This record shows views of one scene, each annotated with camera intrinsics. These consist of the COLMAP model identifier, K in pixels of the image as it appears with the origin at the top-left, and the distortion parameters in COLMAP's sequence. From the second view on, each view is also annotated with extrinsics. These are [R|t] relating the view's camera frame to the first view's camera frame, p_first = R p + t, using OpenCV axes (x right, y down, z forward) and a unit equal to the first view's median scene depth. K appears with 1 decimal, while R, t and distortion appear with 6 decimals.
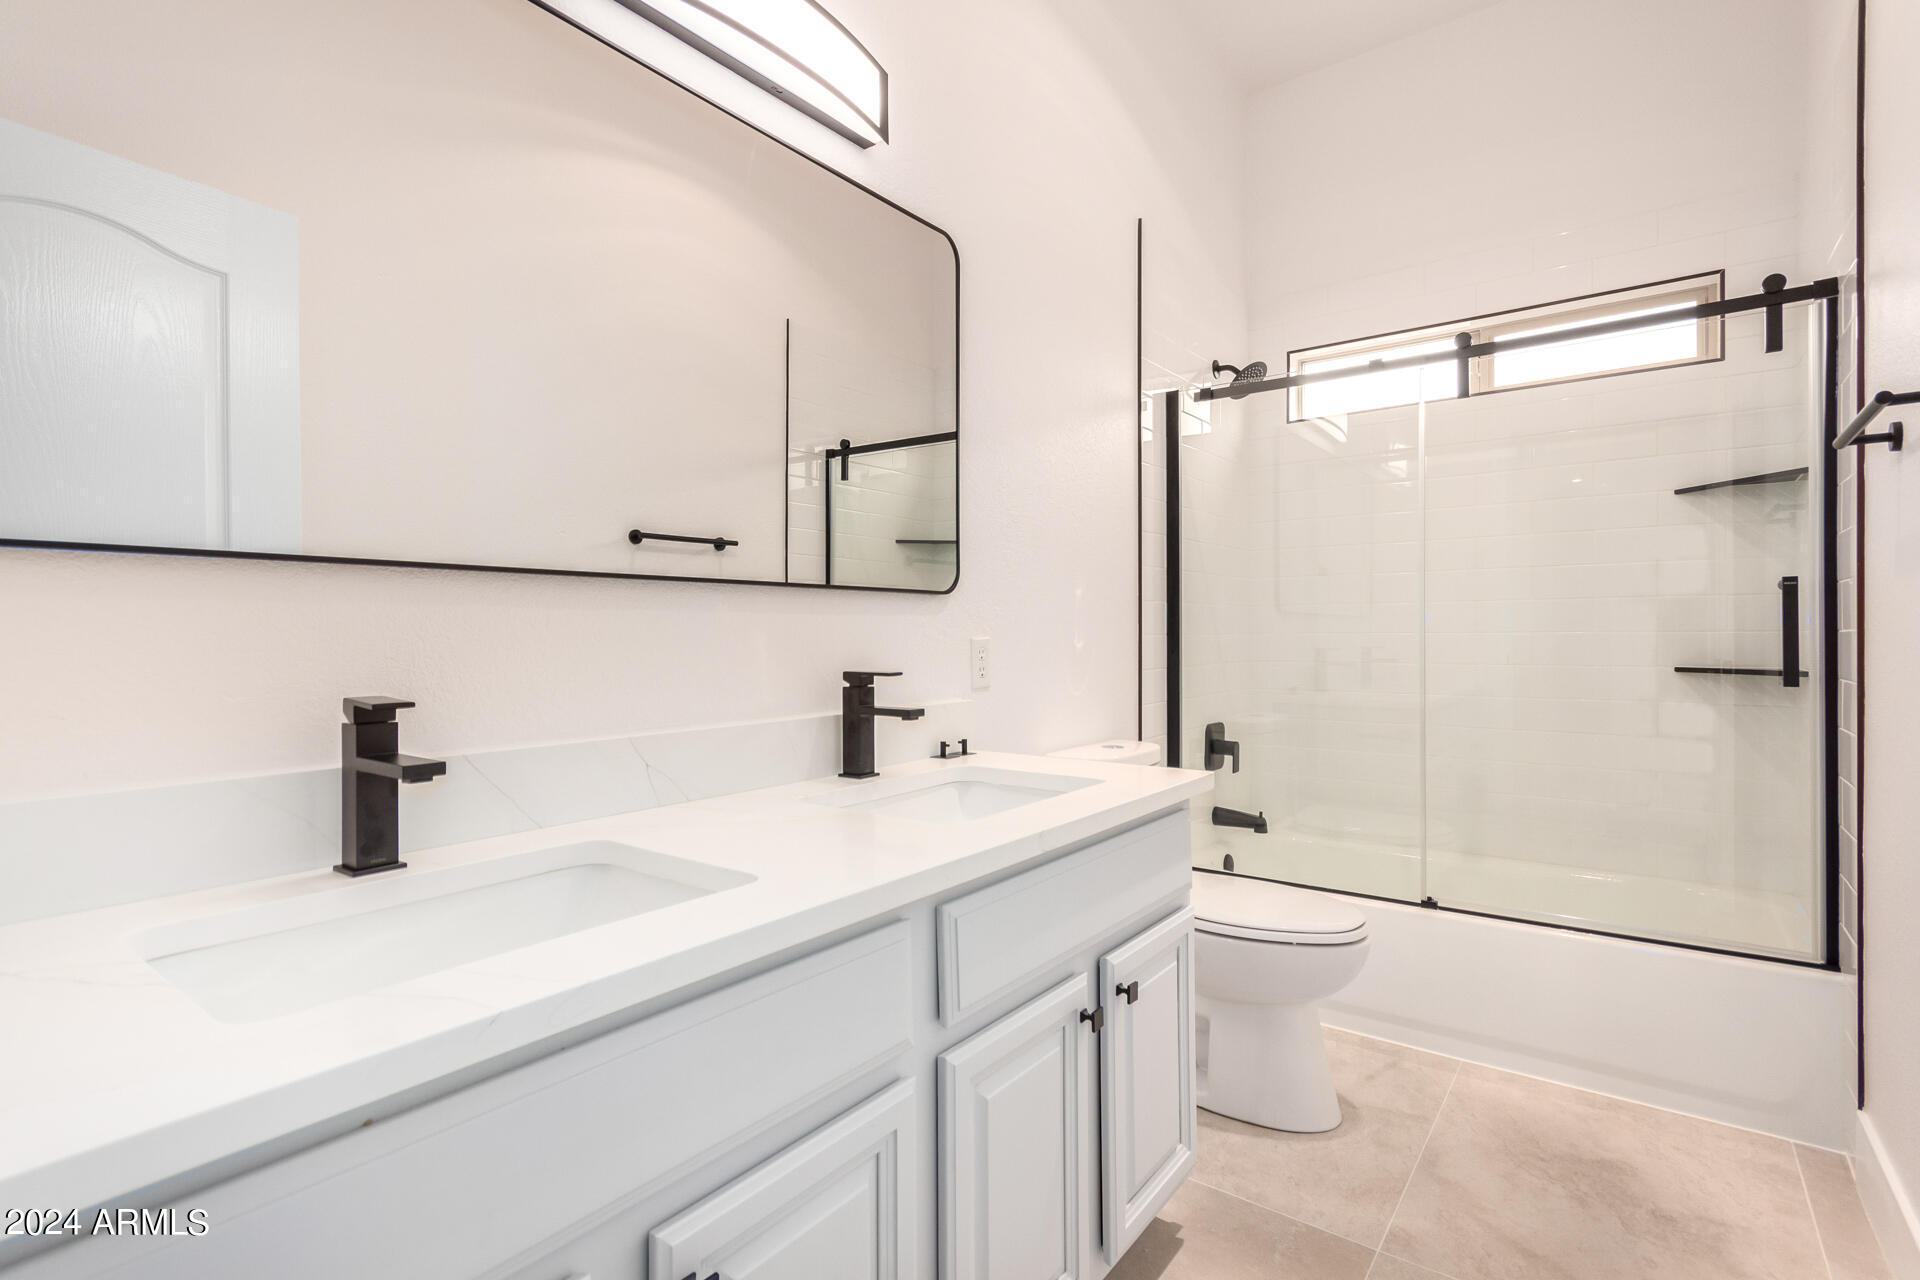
lens RADIAL K [[908.0, 0, 942.4], [0, 908.0, 642.1], [0, 0, 1]] dist [-0.002582, -0.000141]
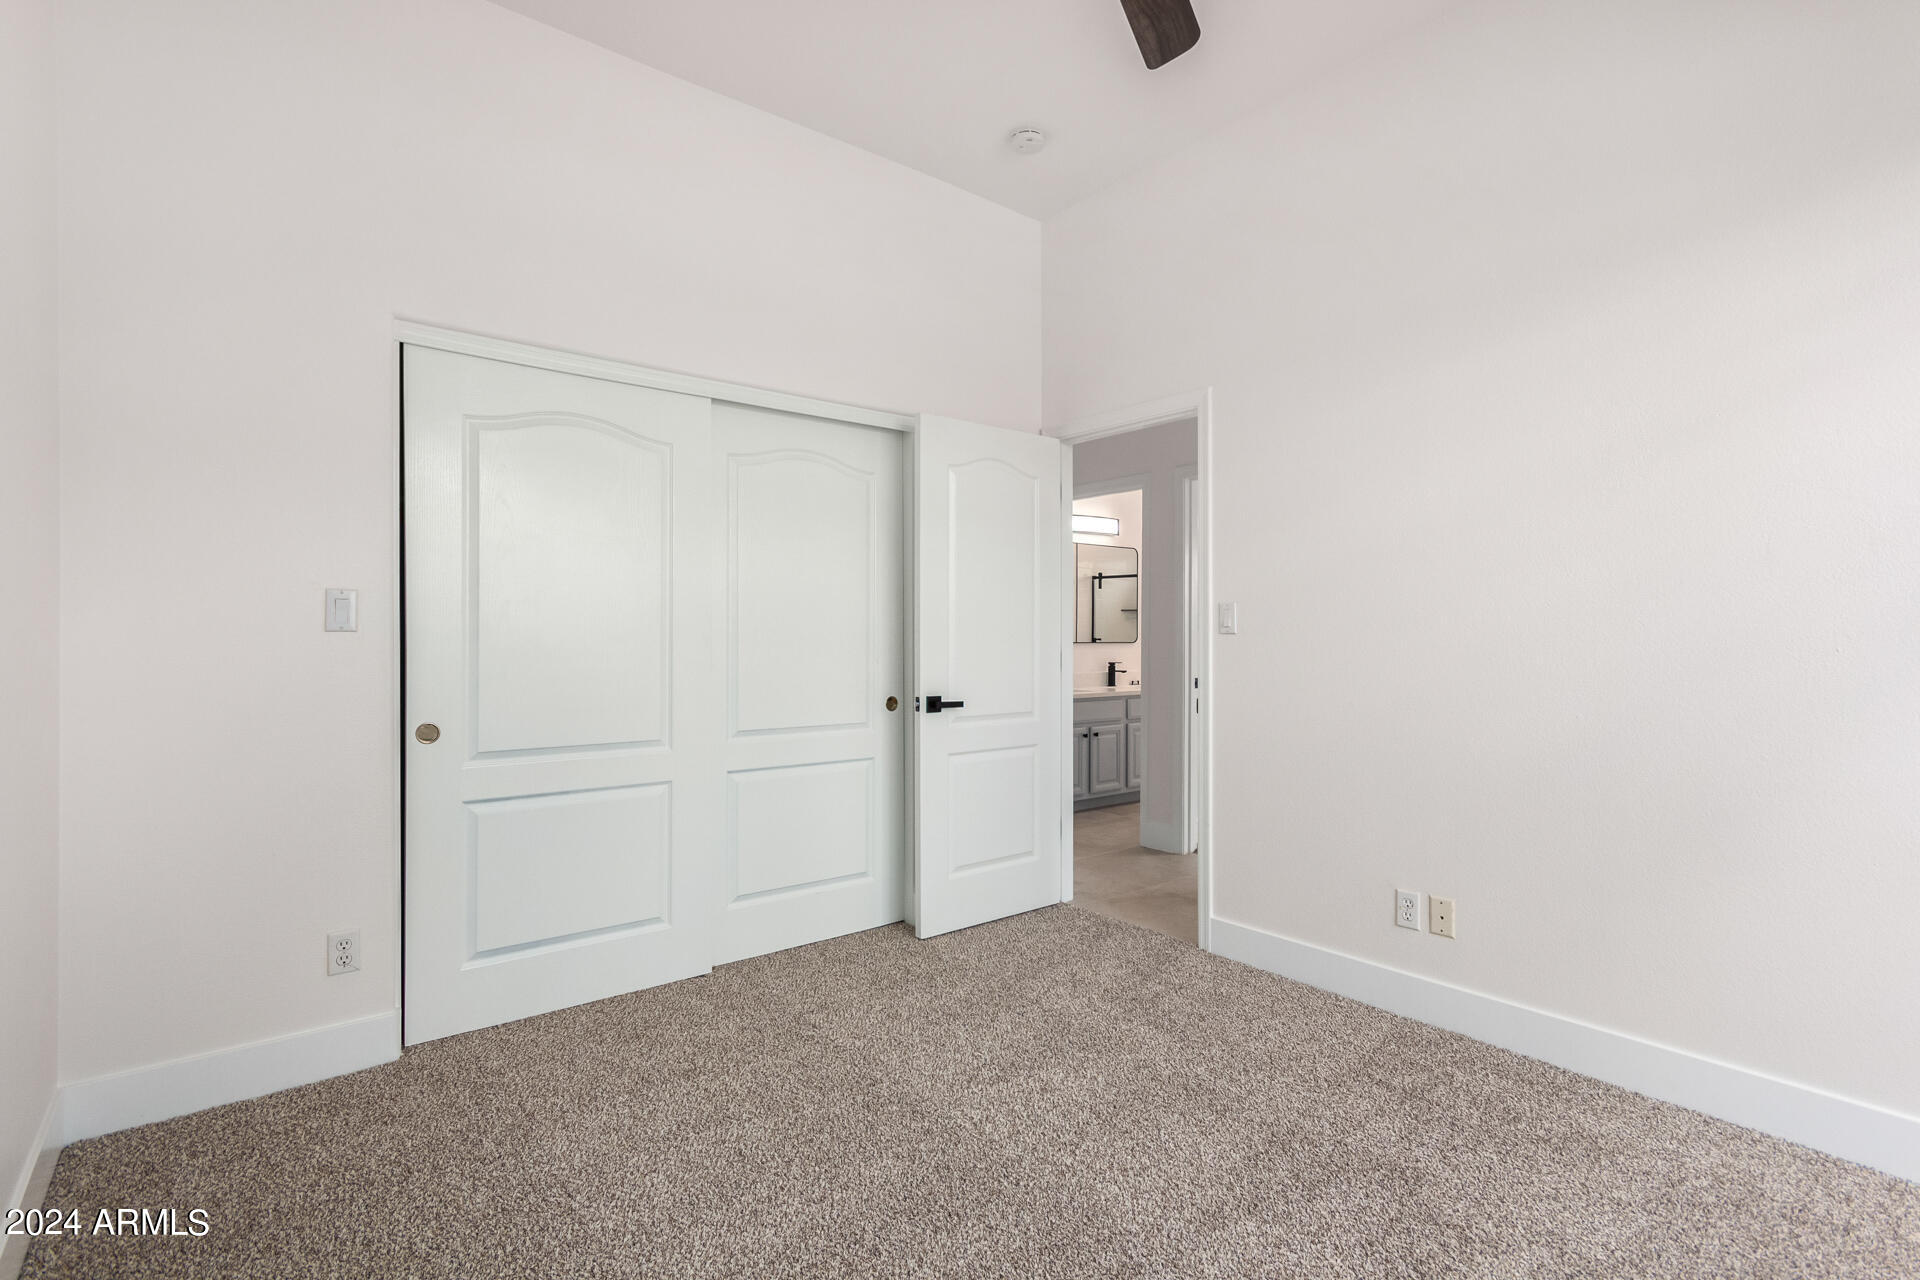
lens RADIAL K [[908.0, 0, 942.4], [0, 908.0, 642.1], [0, 0, 1]] dist [-0.002582, -0.000141]
pose [[0.969837, 0.003217, -0.243732, 0.082486], [-0.004079, 0.999987, -0.003030, -0.022000], [0.243719, 0.003933, 0.969838, -1.555289]]
